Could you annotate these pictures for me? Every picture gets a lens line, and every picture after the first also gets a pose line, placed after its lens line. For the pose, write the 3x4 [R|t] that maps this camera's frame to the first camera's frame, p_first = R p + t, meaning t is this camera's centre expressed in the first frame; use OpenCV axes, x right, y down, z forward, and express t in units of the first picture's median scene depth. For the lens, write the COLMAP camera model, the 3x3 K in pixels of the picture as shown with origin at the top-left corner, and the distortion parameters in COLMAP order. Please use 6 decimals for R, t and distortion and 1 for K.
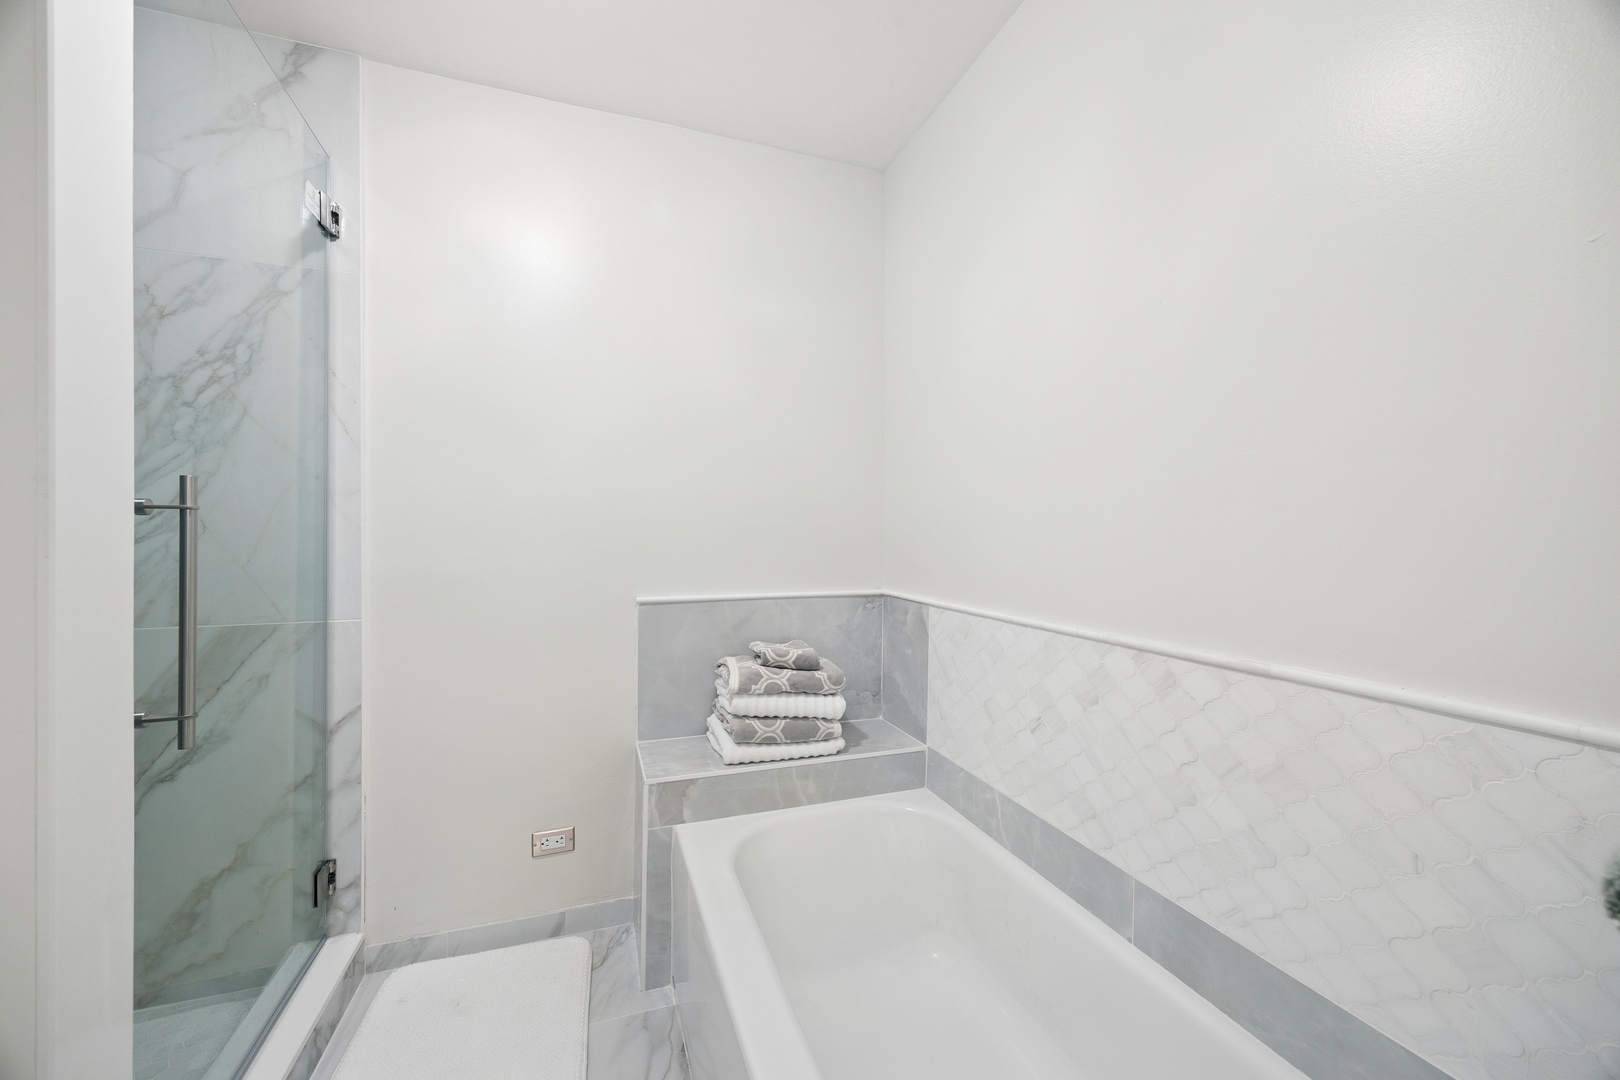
lens RADIAL K [[623.4, 0, 806.2], [0, 623.4, 537.2], [0, 0, 1]] dist [-0.001212, -0.000112]
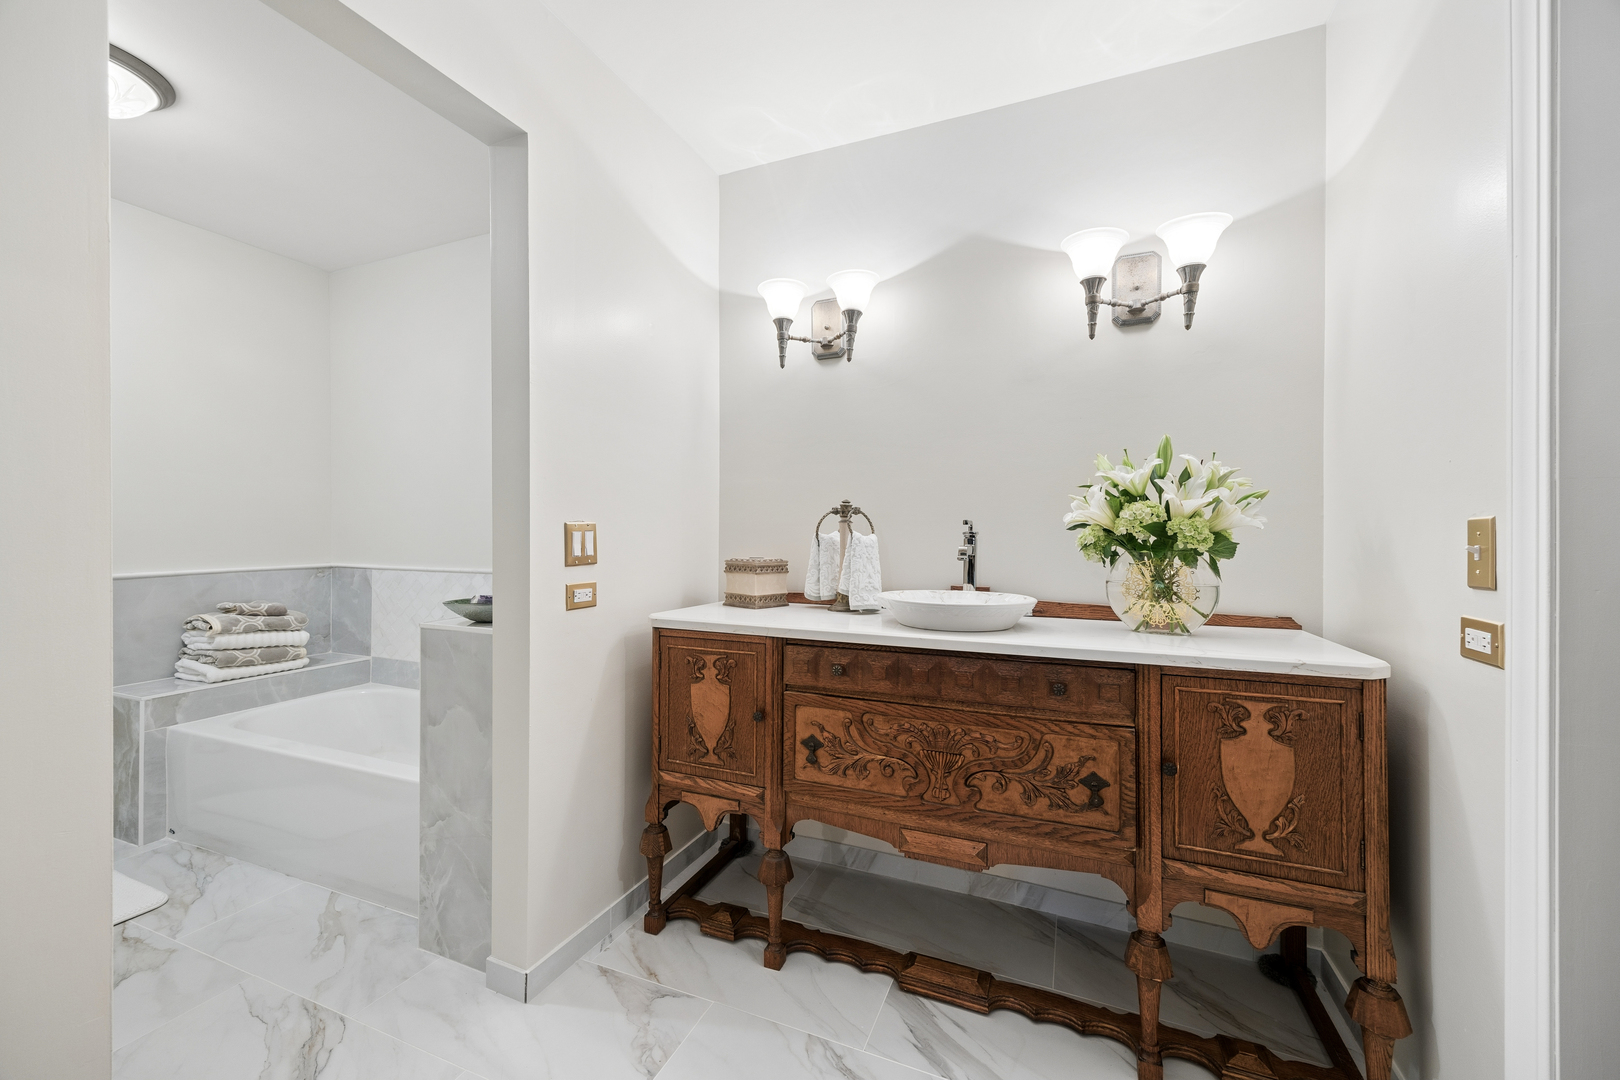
lens RADIAL K [[623.4, 0, 801.5], [0, 623.4, 530.4], [0, 0, 1]] dist [-0.001212, -0.000112]
pose [[0.668062, -0.005439, 0.744086, -0.272890], [0.005807, 0.999981, 0.002096, 0.012797], [-0.744083, 0.002920, 0.668080, -0.951288]]
